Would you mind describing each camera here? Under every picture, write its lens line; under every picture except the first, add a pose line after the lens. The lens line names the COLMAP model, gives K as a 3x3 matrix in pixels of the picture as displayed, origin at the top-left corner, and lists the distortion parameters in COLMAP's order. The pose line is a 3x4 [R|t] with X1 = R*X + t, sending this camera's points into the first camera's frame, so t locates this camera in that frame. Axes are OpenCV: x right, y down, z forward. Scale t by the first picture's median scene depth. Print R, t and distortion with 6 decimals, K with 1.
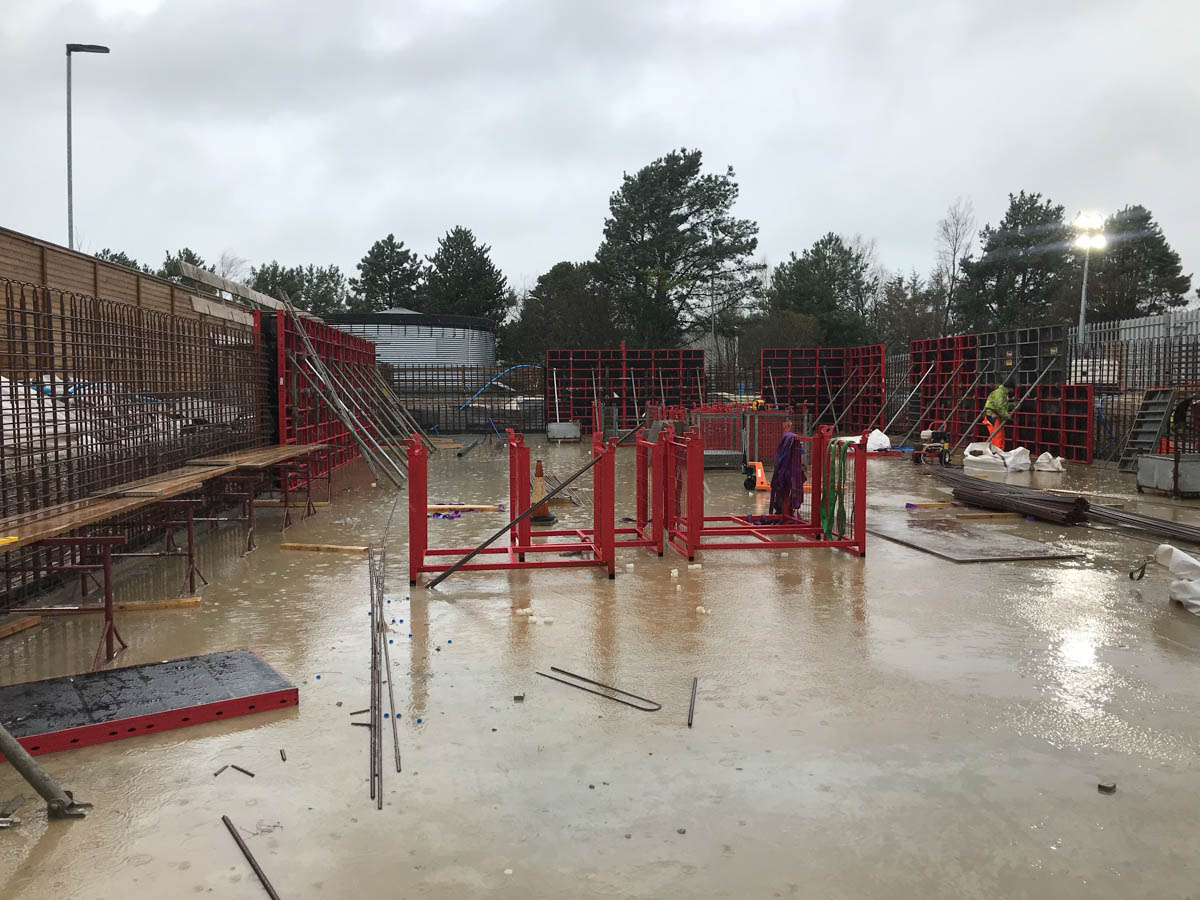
lens RADIAL K [[979.9, 0, 595.0], [0, 979.9, 456.5], [0, 0, 1]] dist [0.072769, -0.157778]
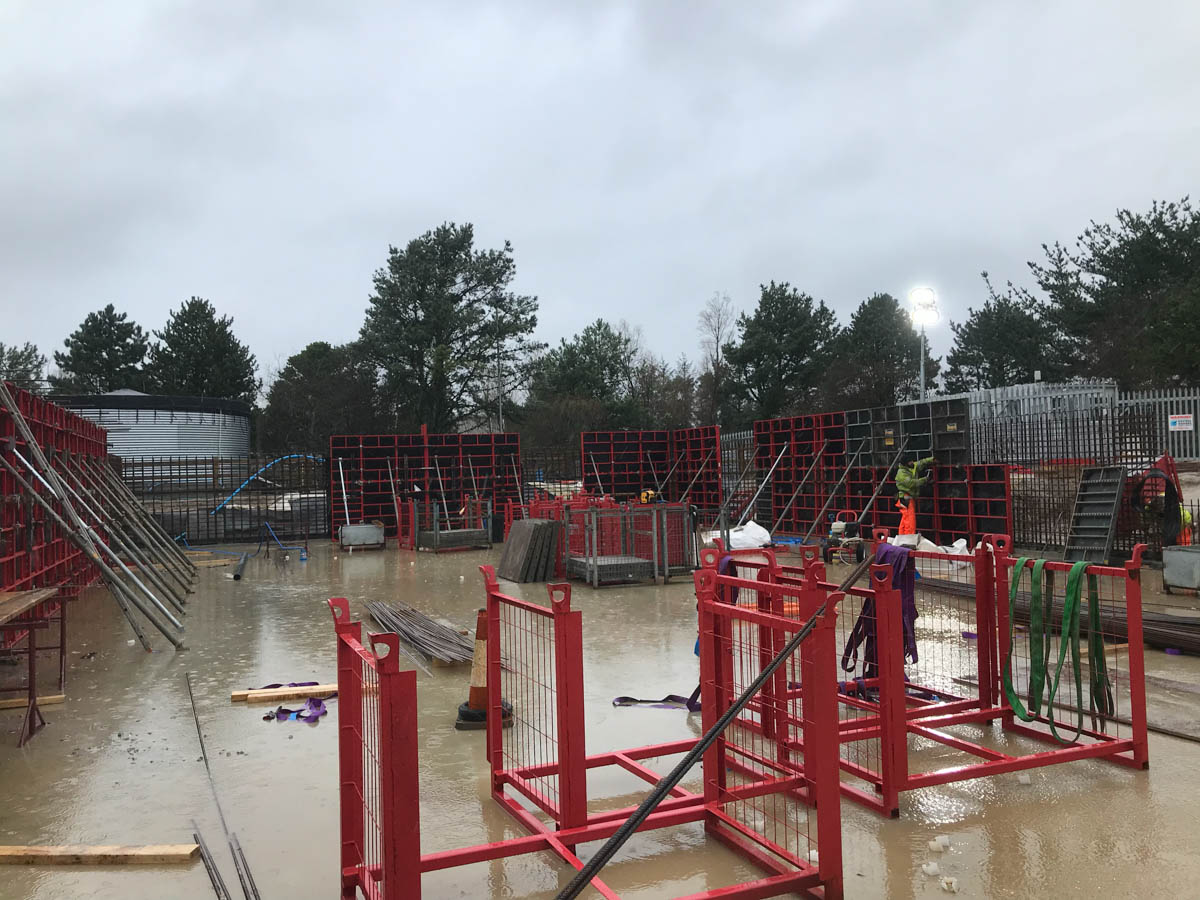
lens RADIAL K [[979.9, 0, 595.0], [0, 979.9, 456.5], [0, 0, 1]] dist [0.072769, -0.157778]
pose [[0.964366, -0.019063, 0.263883, -0.044321], [0.042714, 0.995535, -0.084180, -0.010778], [-0.261100, 0.092452, 0.960874, 0.127536]]
